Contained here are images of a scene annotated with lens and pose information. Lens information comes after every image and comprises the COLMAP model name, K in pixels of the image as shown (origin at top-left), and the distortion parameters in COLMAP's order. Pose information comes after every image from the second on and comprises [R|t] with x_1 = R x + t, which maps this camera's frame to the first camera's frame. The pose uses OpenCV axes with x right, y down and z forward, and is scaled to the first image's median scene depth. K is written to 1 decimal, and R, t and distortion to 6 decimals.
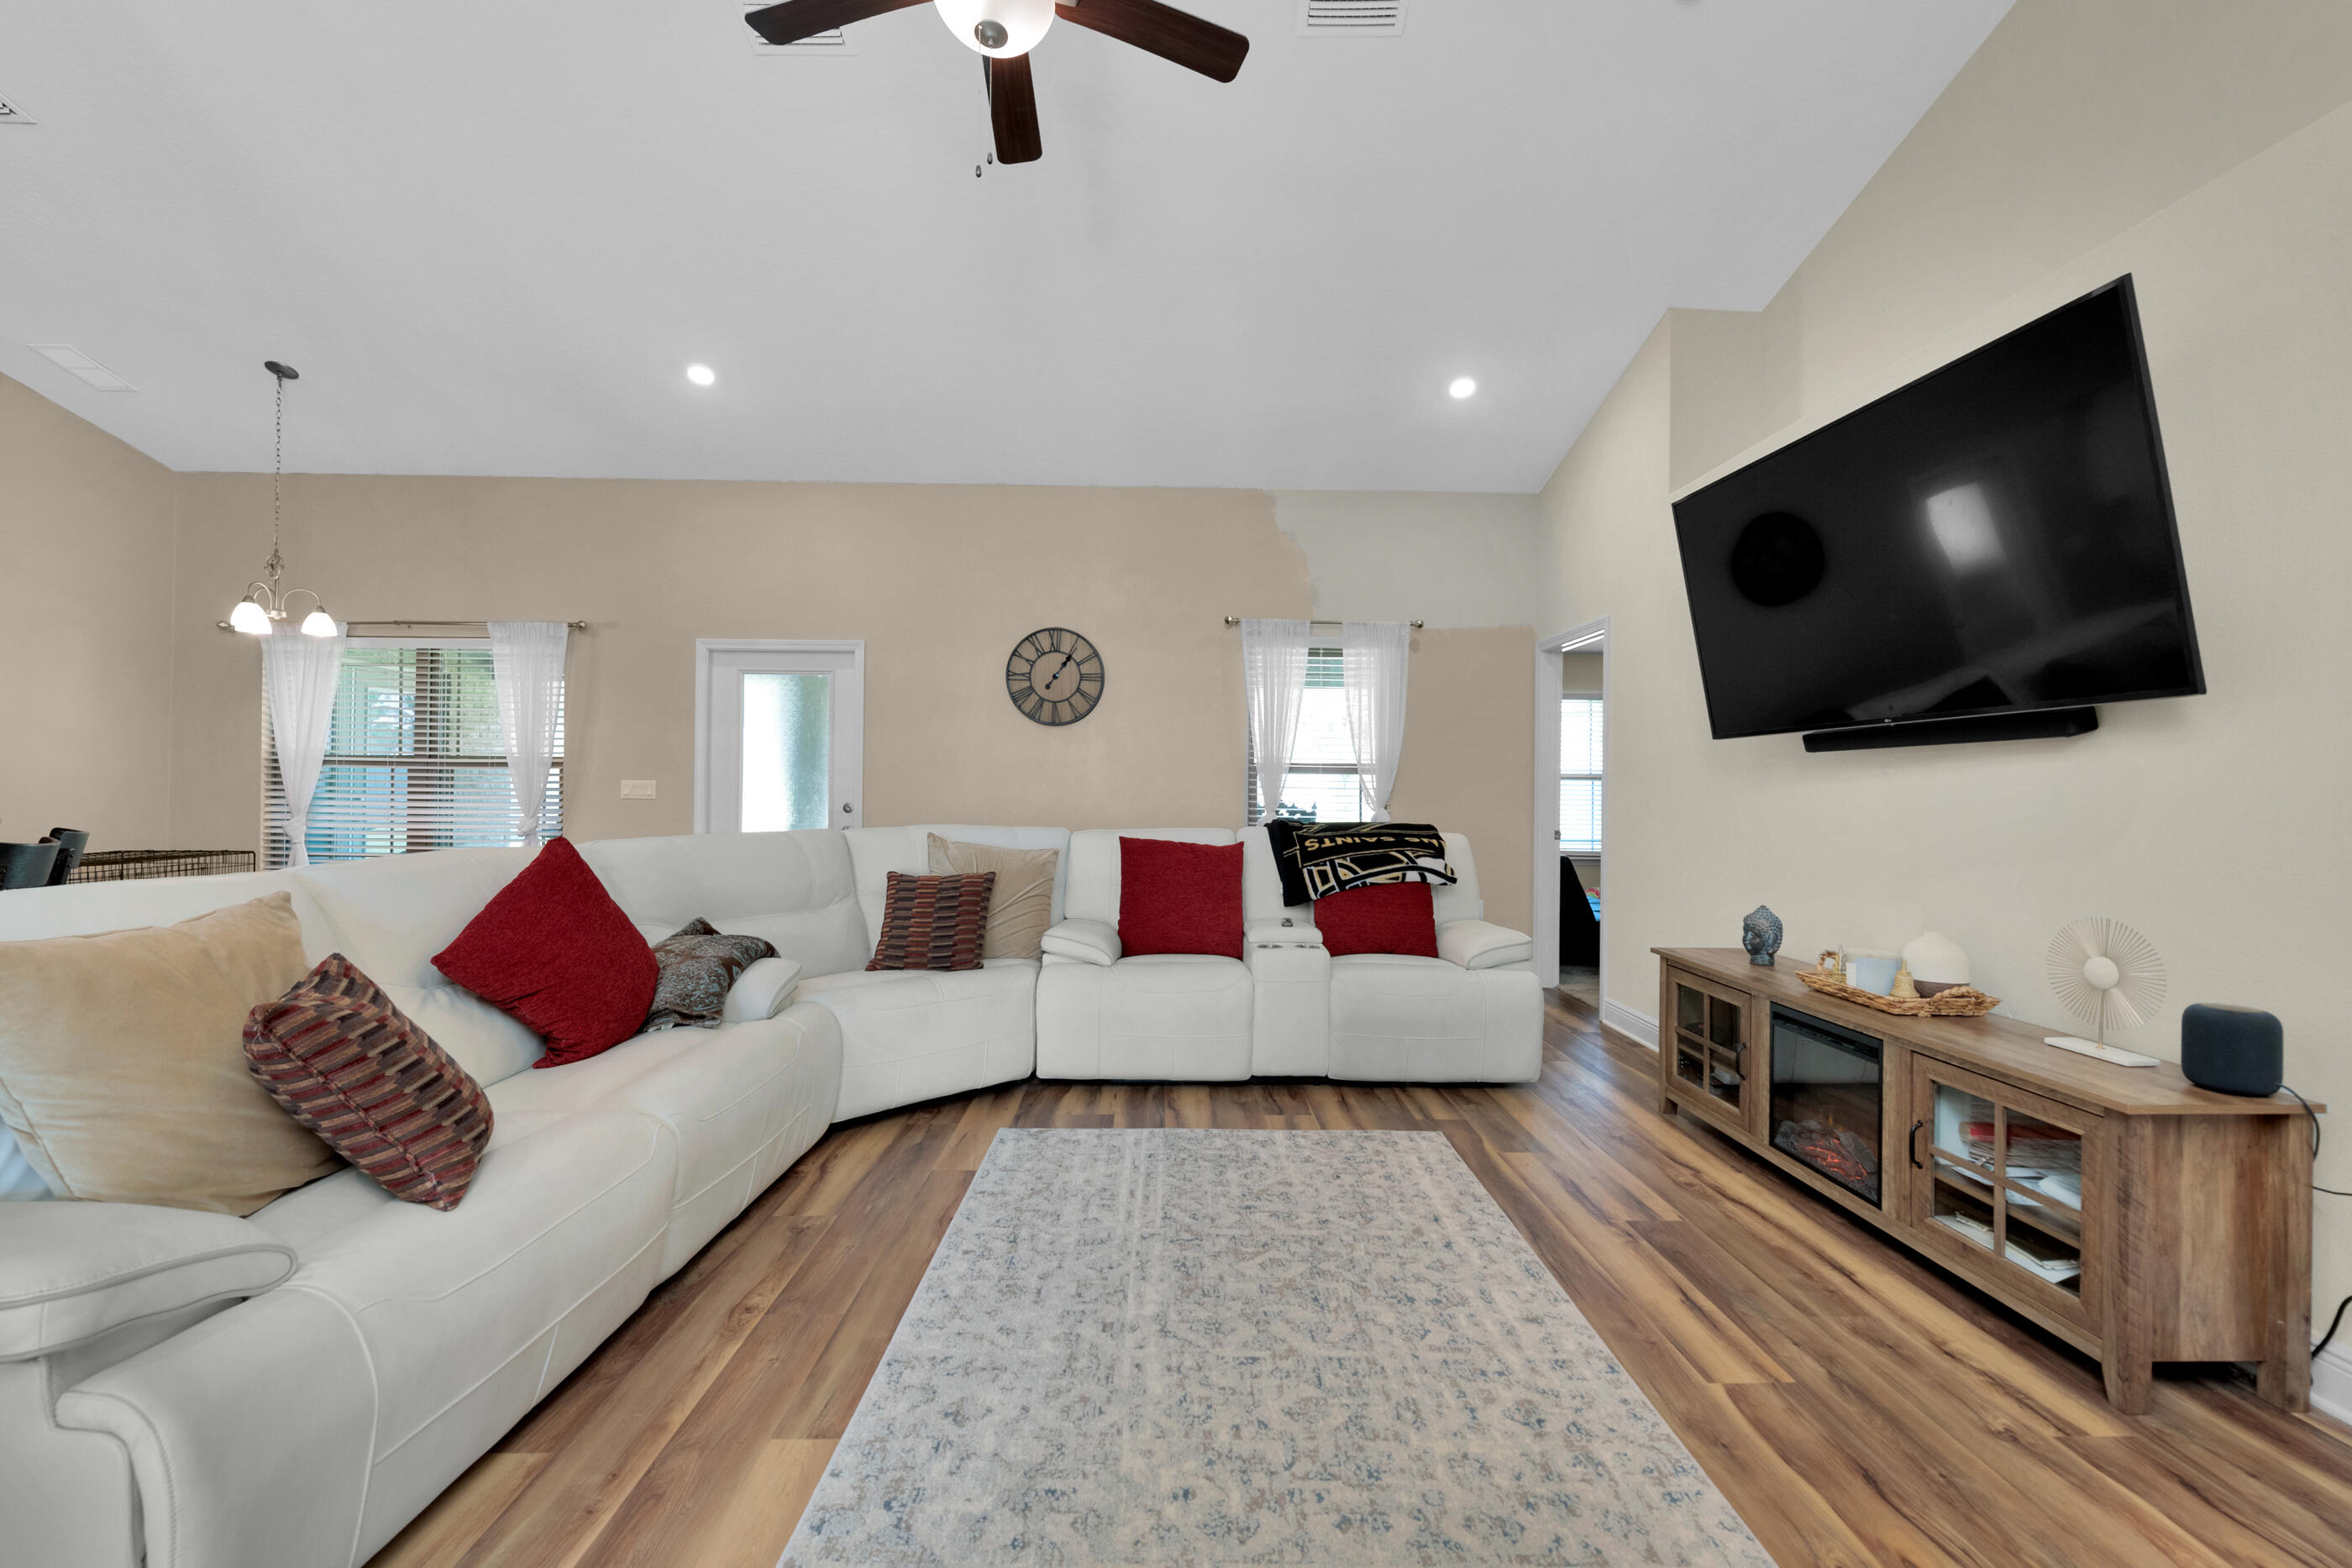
lens RADIAL K [[968.8, 0, 1183.0], [0, 968.8, 781.2], [0, 0, 1]] dist [0.002072, -0.002987]
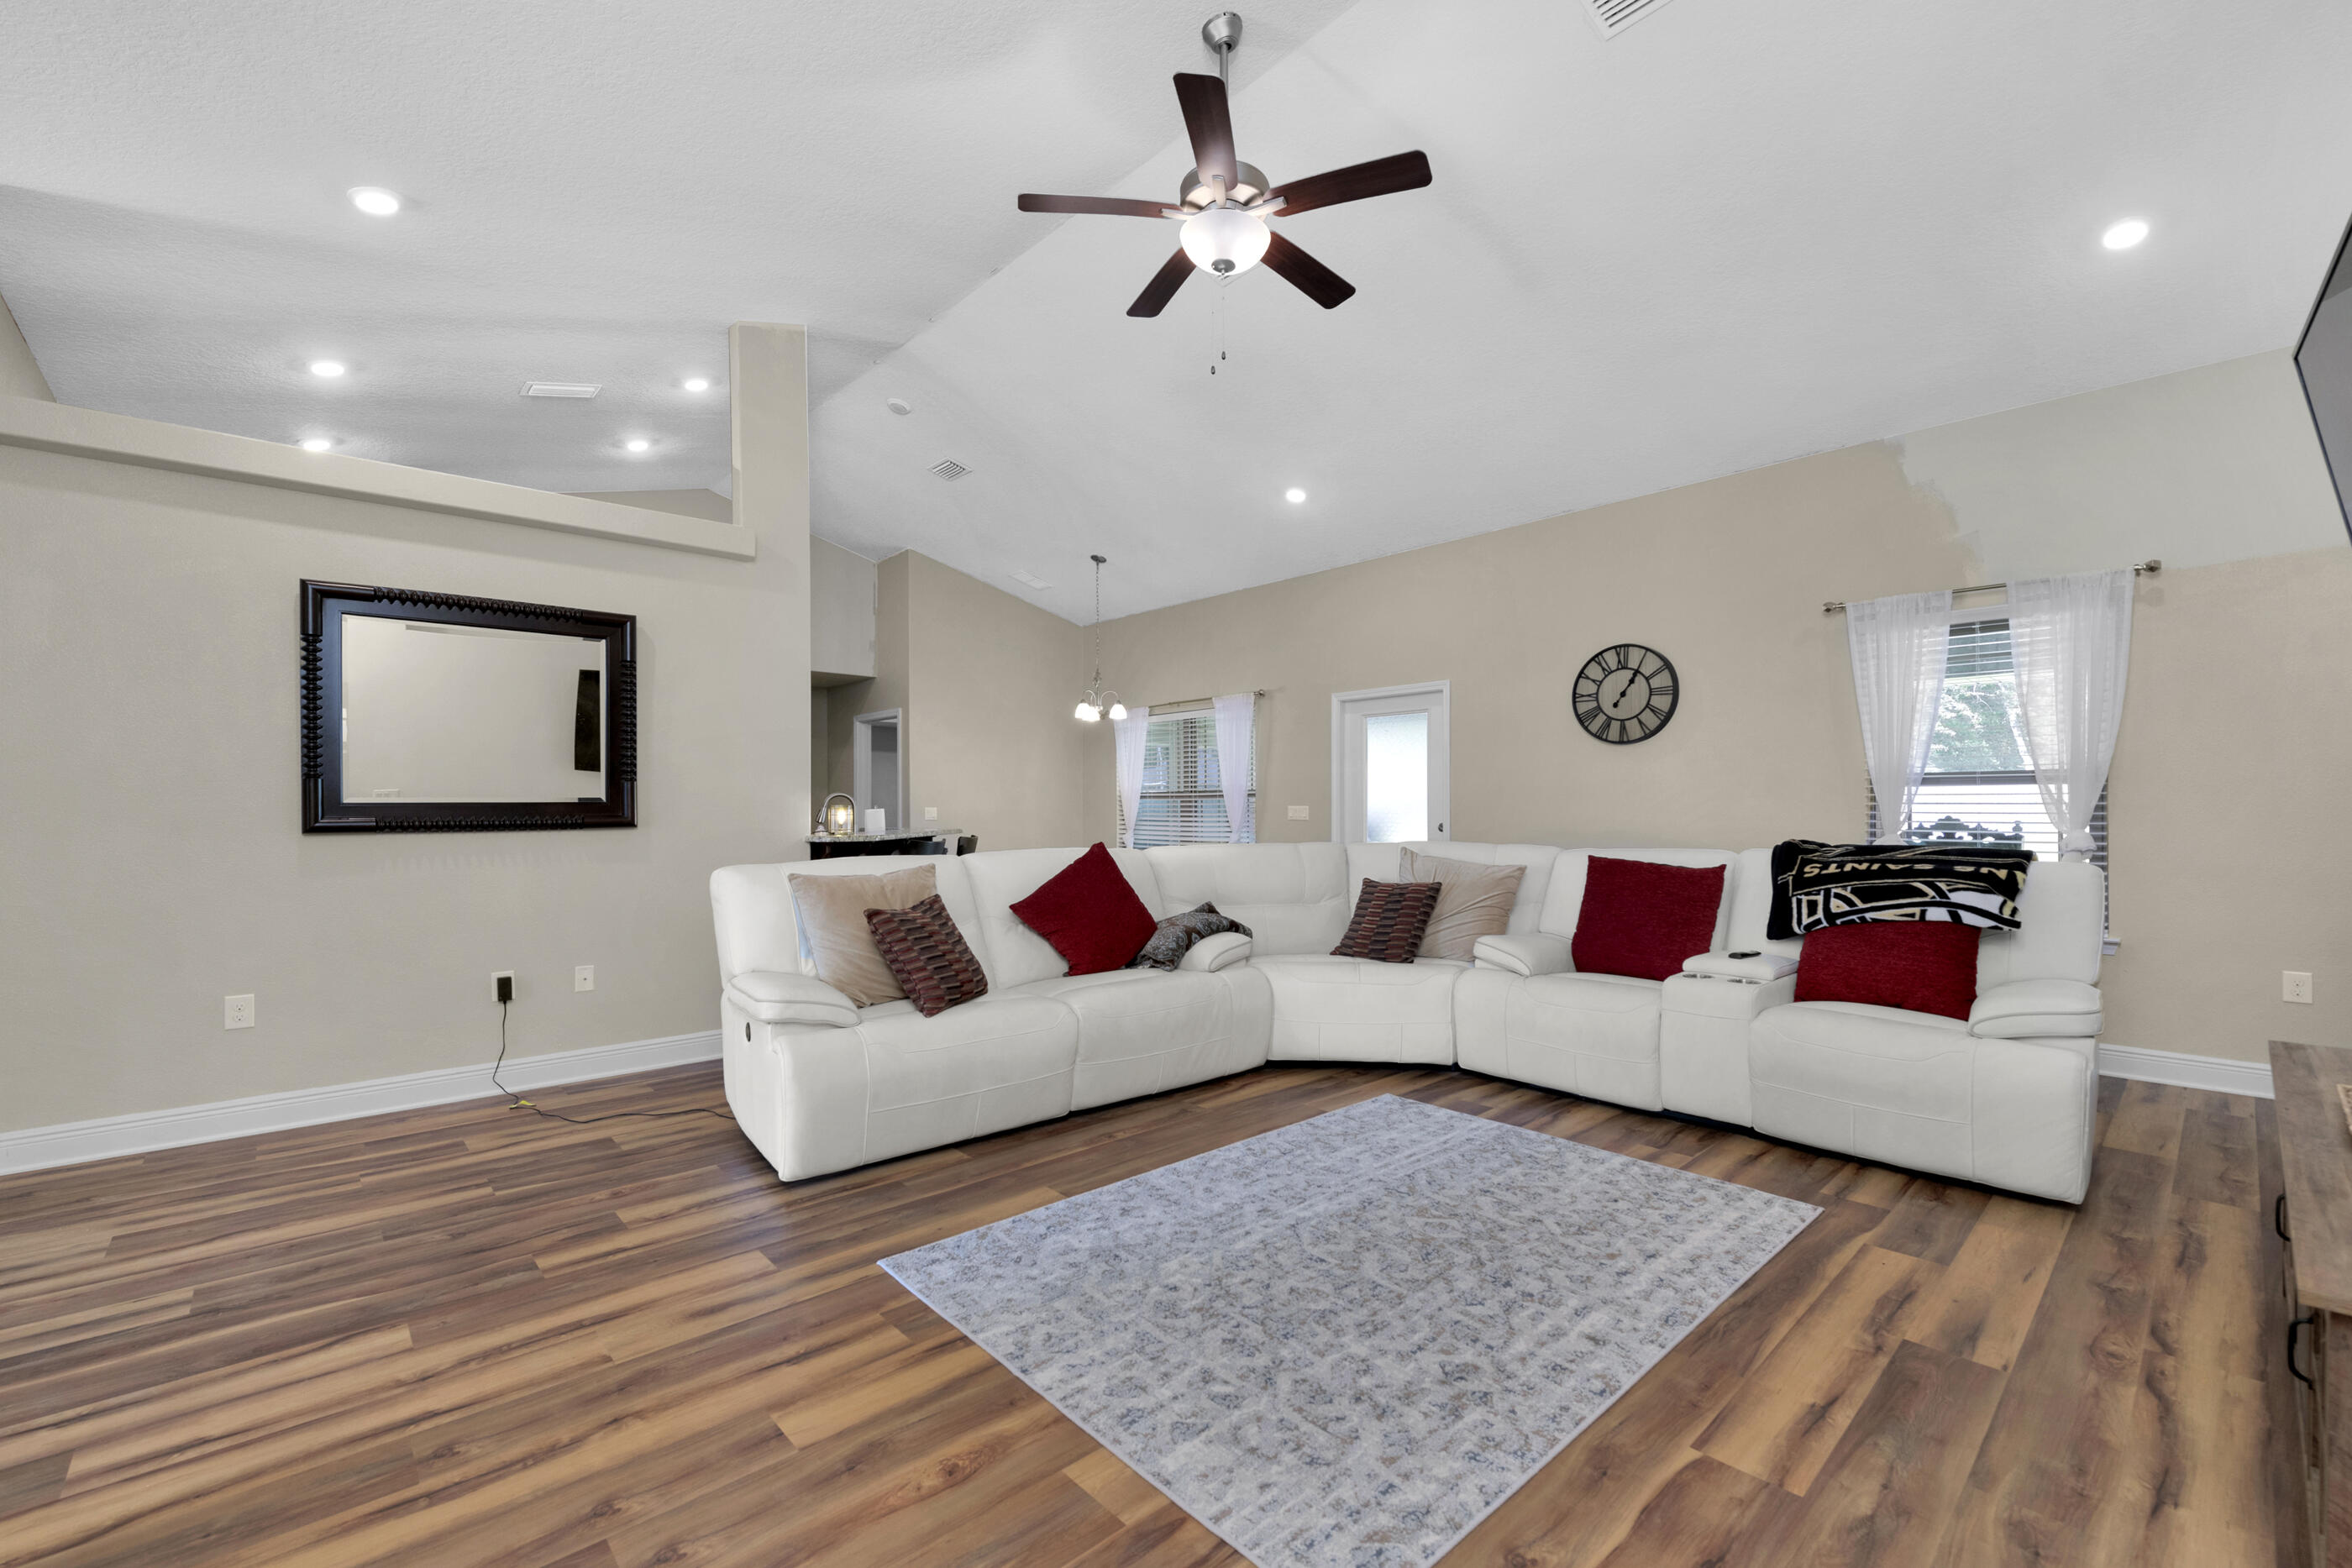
lens RADIAL K [[968.8, 0, 1176.3], [0, 968.8, 805.3], [0, 0, 1]] dist [0.002072, -0.002987]
pose [[0.660866, -0.014508, -0.750364, 0.470577], [0.015474, 0.999864, -0.005704, 0.005122], [0.750345, -0.007841, 0.661000, 0.016173]]
